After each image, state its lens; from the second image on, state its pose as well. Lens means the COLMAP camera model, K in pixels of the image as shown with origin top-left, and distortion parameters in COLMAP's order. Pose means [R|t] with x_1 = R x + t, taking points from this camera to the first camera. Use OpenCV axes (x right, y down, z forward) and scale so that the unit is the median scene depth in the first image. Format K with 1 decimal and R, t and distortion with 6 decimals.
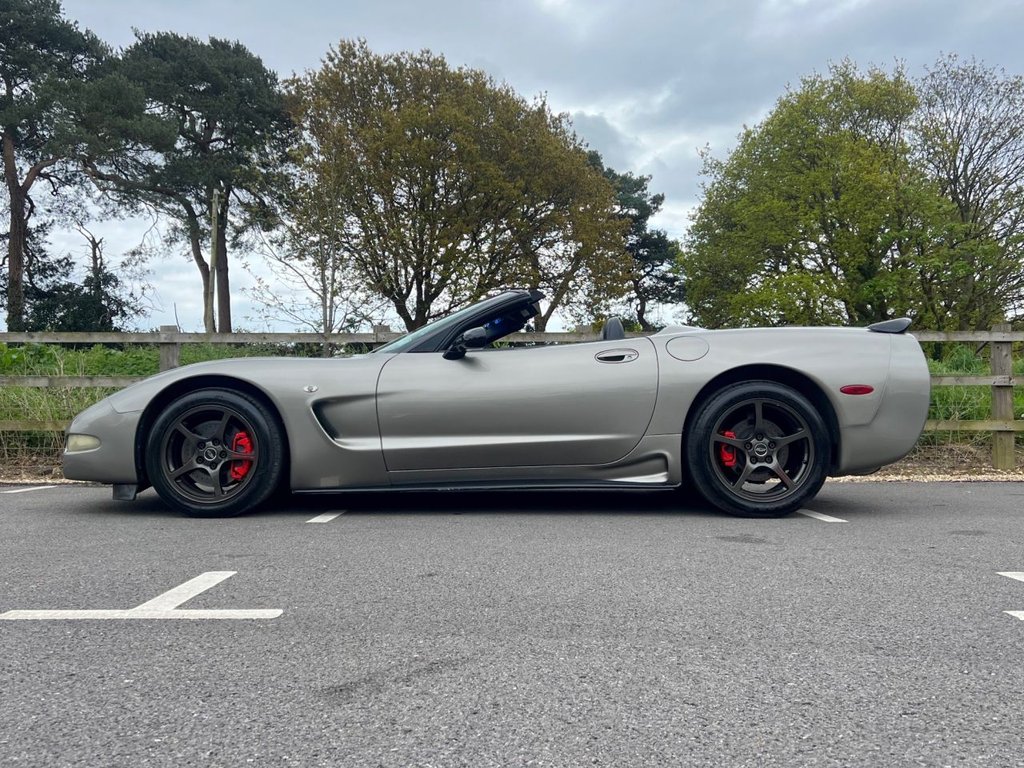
lens RADIAL K [[916.8, 0, 497.6], [0, 916.8, 365.6], [0, 0, 1]] dist [0.039828, -0.022446]
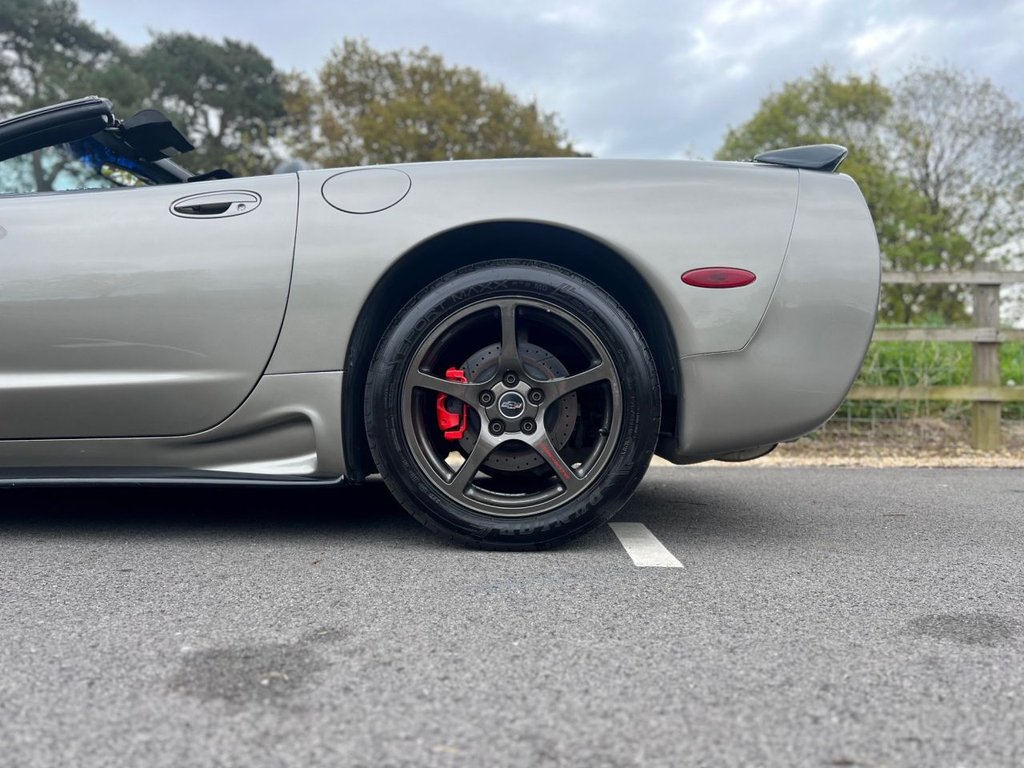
lens RADIAL K [[792.8, 0, 516.2], [0, 792.8, 380.6], [0, 0, 1]] dist [0.025487, -0.008002]
pose [[0.999917, 0.007365, -0.010607, 0.164980], [-0.007058, 0.999562, 0.028751, 0.037841], [0.010814, -0.028674, 0.999530, 0.336684]]
